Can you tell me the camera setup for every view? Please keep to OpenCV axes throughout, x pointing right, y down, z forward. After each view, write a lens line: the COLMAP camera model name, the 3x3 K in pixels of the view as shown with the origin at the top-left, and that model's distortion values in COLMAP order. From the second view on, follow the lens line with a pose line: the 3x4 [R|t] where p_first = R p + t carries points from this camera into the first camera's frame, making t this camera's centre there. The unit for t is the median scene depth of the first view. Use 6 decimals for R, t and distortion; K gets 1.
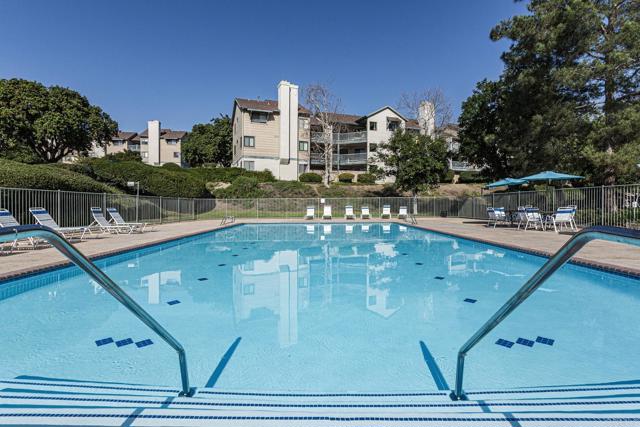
lens RADIAL K [[323.5, 0, 321.5], [0, 323.5, 209.6], [0, 0, 1]] dist [-0.003505, 0.000185]
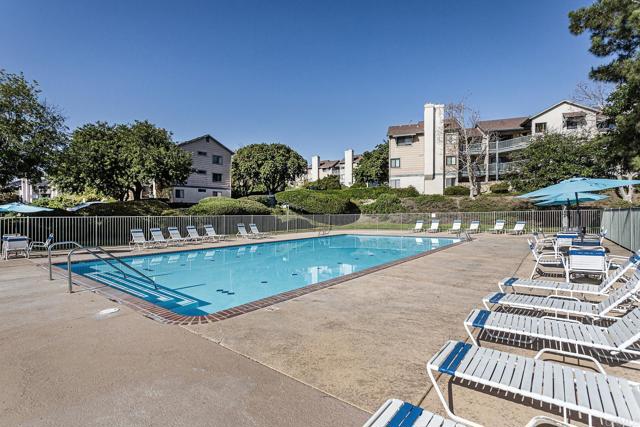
lens RADIAL K [[306.4, 0, 324.1], [0, 306.4, 211.7], [0, 0, 1]] dist [0.001425, 0.001654]
pose [[0.785432, -0.007180, -0.618907, 0.245569], [-0.002273, 0.999893, -0.014484, -0.017316], [0.618944, 0.012783, 0.785331, -0.026283]]
